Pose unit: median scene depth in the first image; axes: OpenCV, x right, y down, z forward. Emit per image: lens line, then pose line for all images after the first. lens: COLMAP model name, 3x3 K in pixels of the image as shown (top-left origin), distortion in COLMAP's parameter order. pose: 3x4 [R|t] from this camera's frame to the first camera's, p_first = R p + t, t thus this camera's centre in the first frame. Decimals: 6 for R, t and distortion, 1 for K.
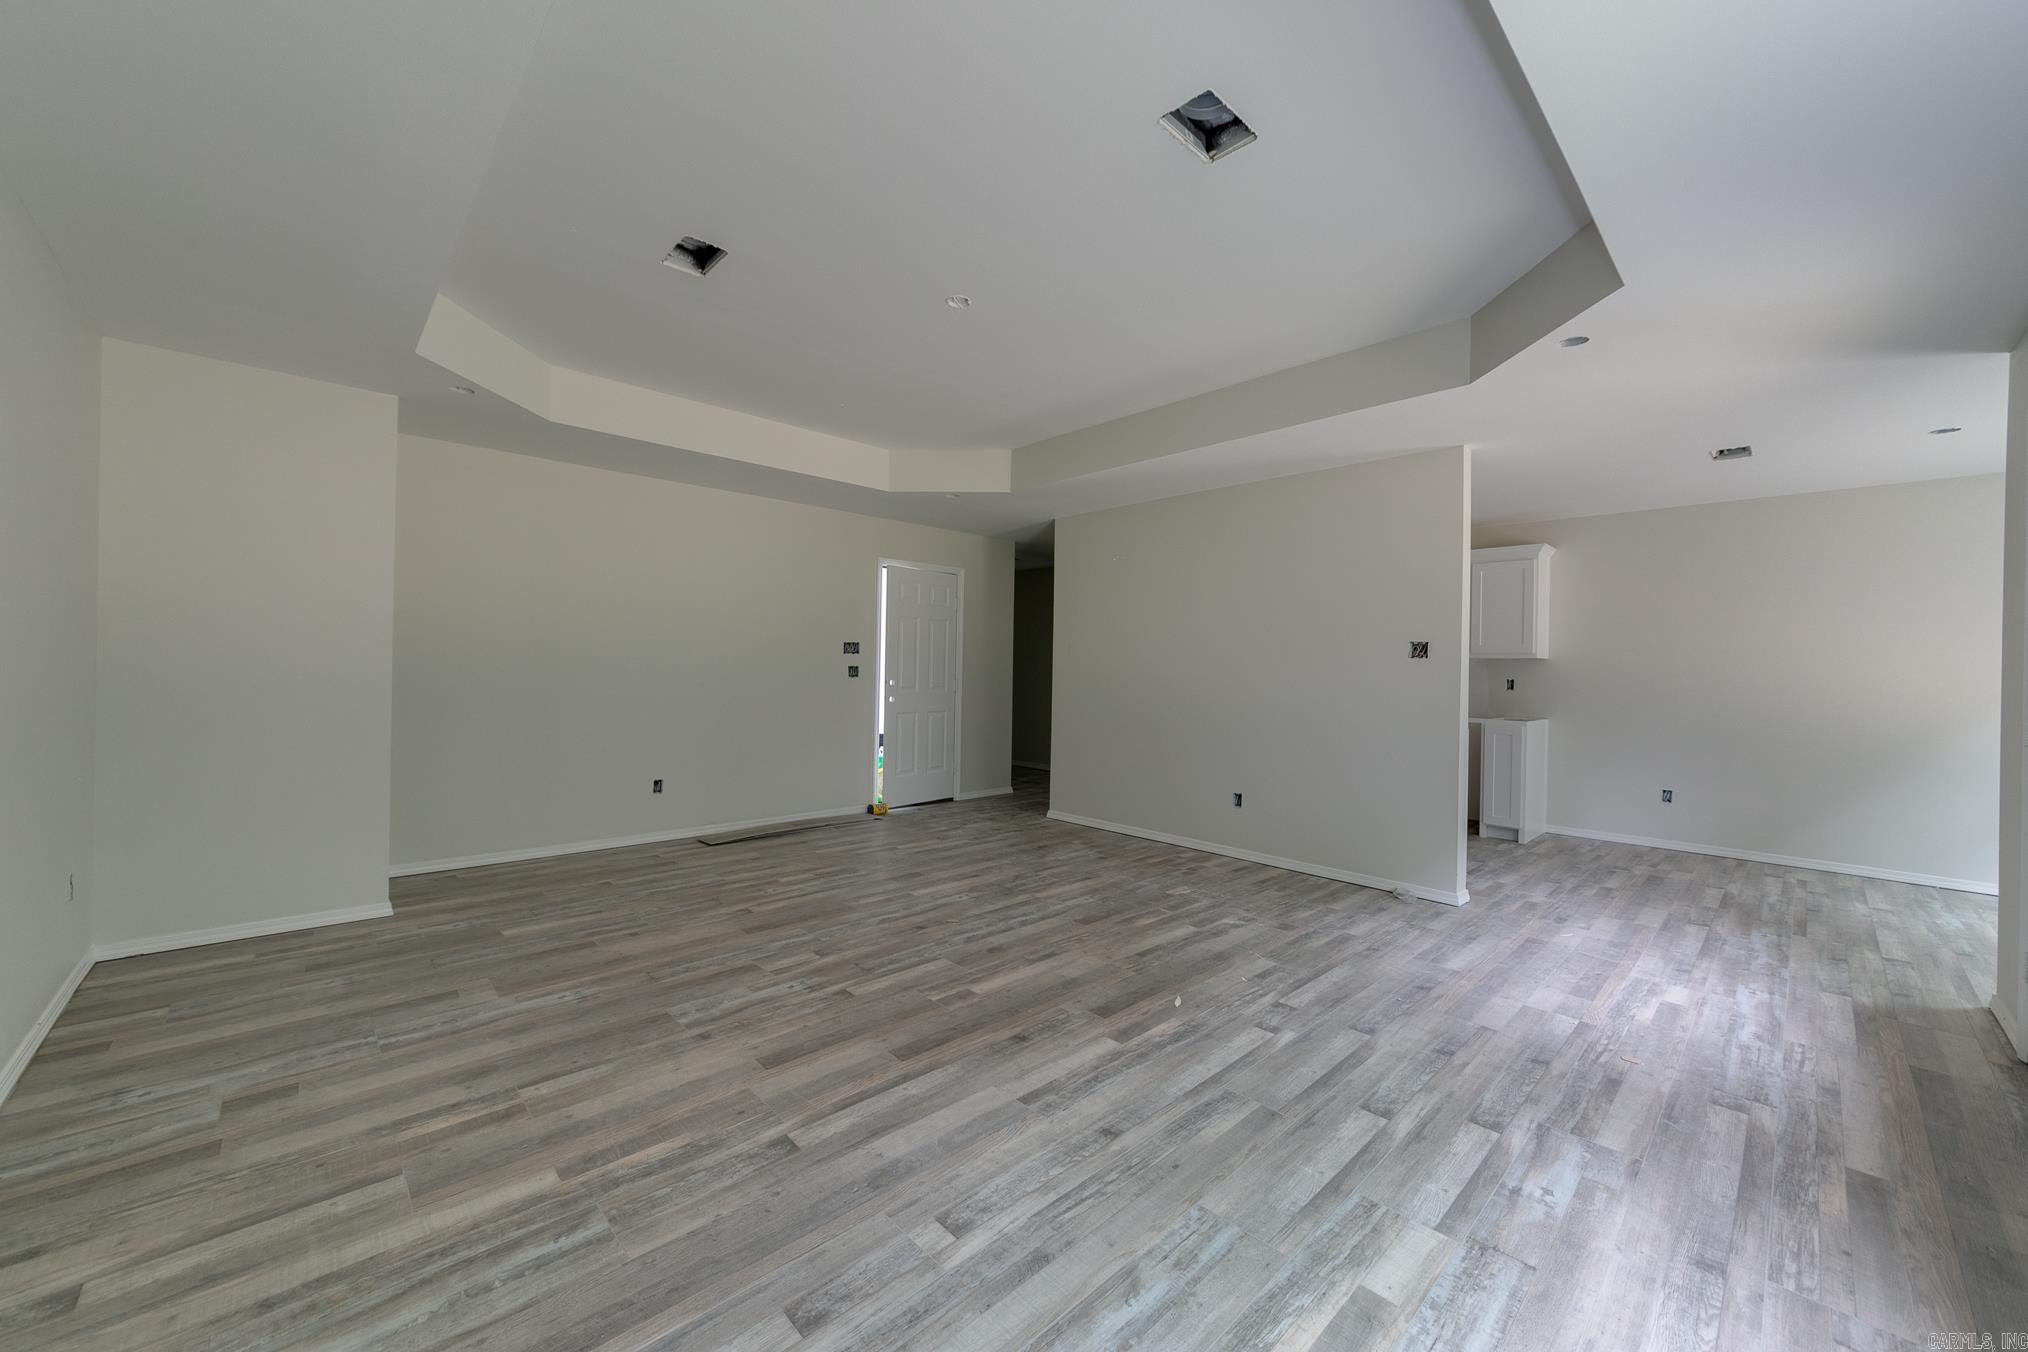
lens RADIAL K [[765.6, 0, 986.4], [0, 765.6, 685.7], [0, 0, 1]] dist [-0.010075, 0.000164]
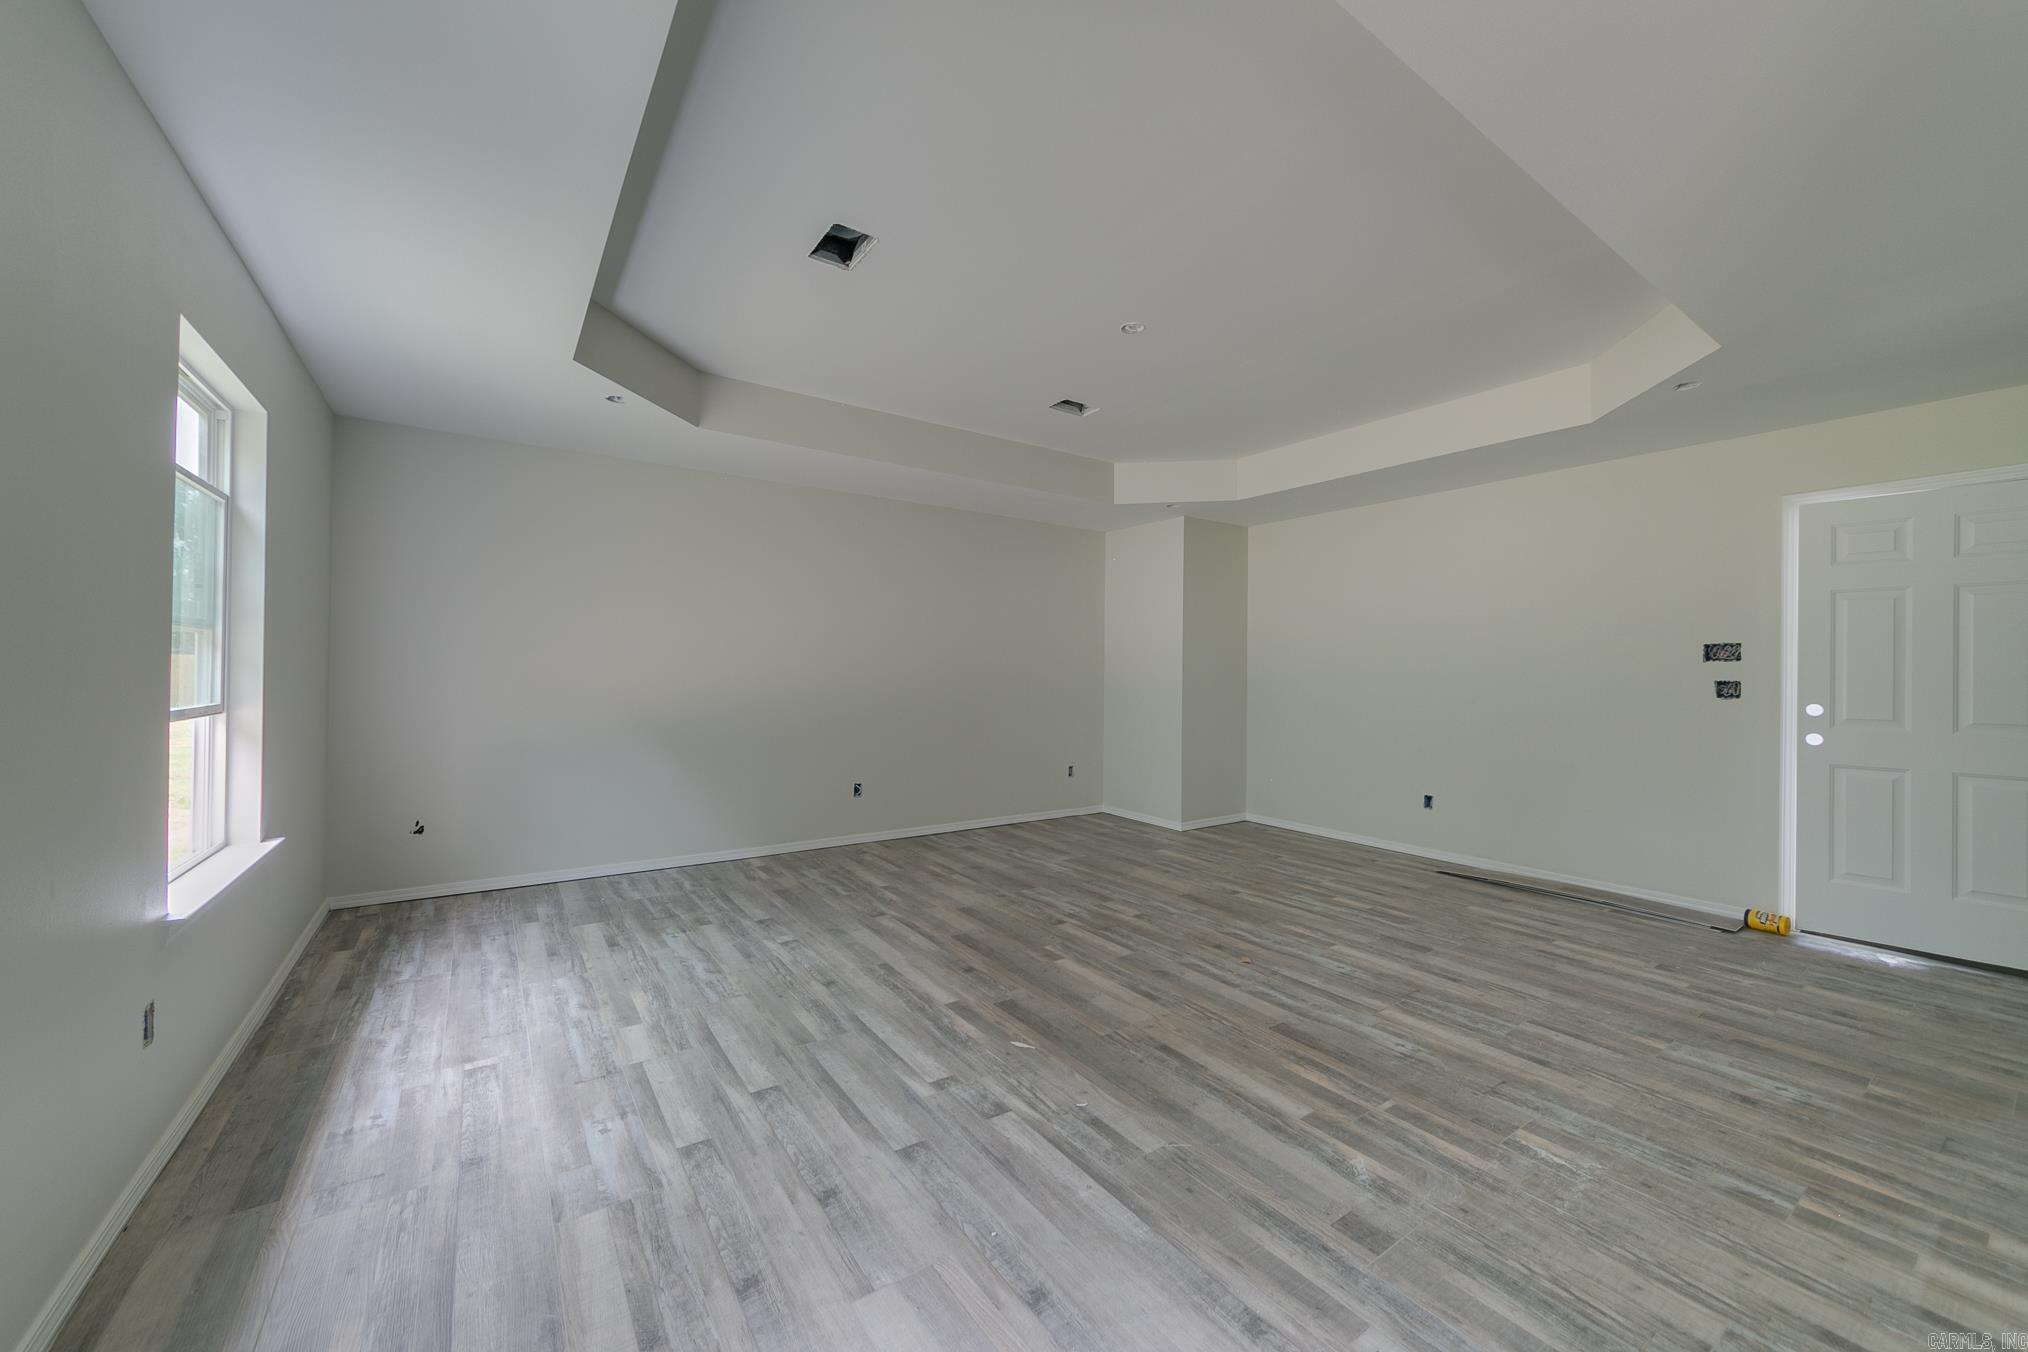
lens RADIAL K [[750.7, 0, 1017.9], [0, 750.7, 678.1], [0, 0, 1]] dist [-0.006599, 0.002209]
pose [[-0.121447, -0.011405, -0.992532, 1.087327], [-0.036906, 0.999294, -0.006966, -0.004414], [0.991912, 0.035784, -0.121783, 1.055894]]
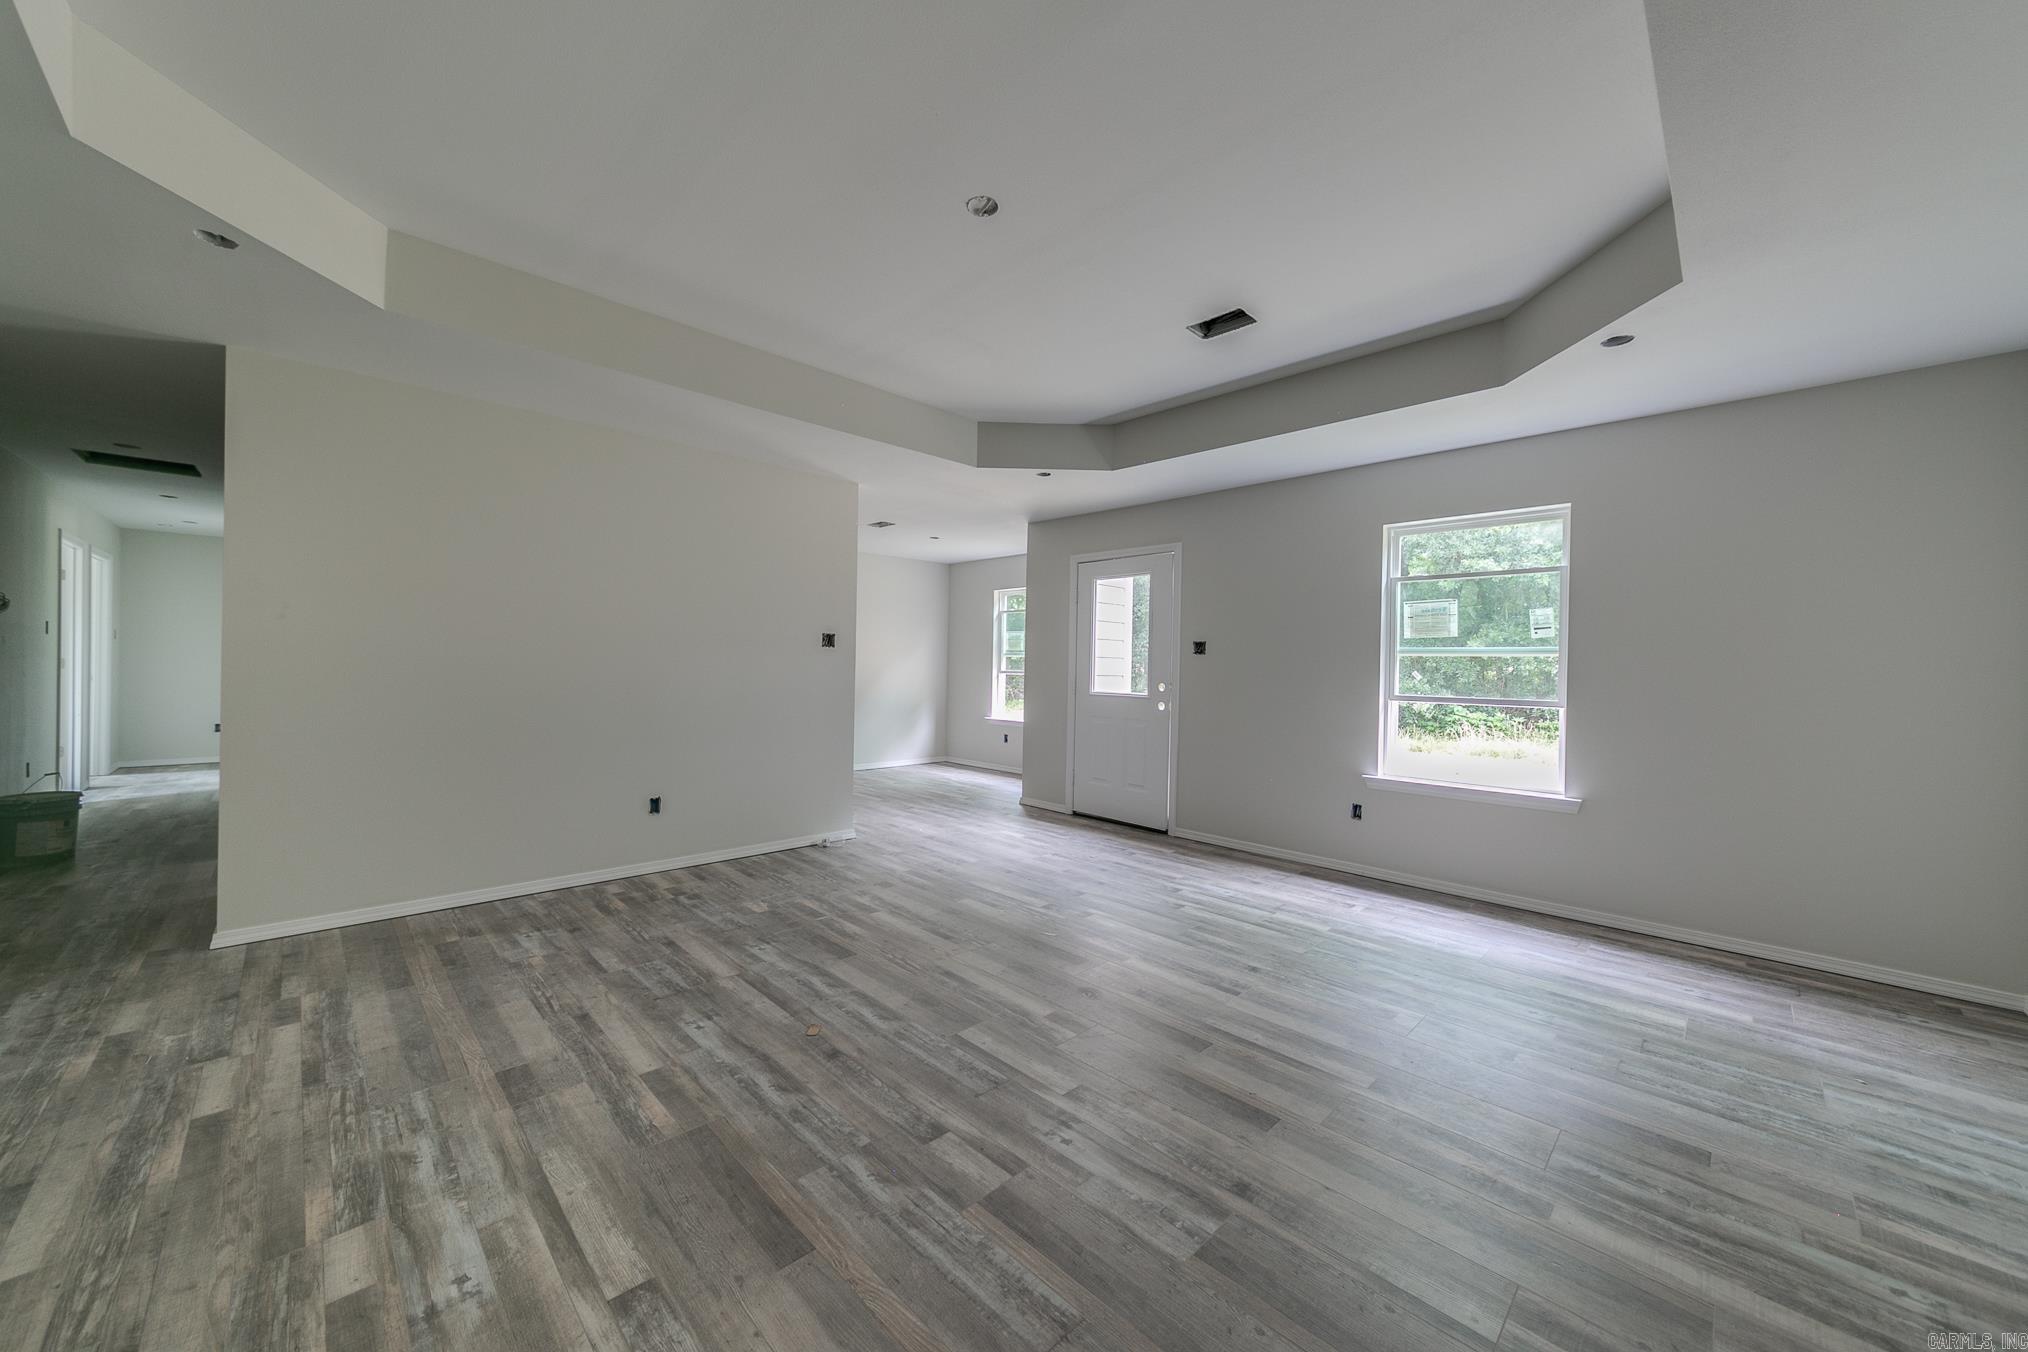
lens RADIAL K [[750.7, 0, 1023.4], [0, 750.7, 662.6], [0, 0, 1]] dist [-0.006599, 0.002209]
pose [[-0.056252, -0.017040, 0.998271, -0.914775], [0.002945, 0.999847, 0.017233, -0.042240], [-0.998412, 0.003909, -0.056193, 1.078339]]
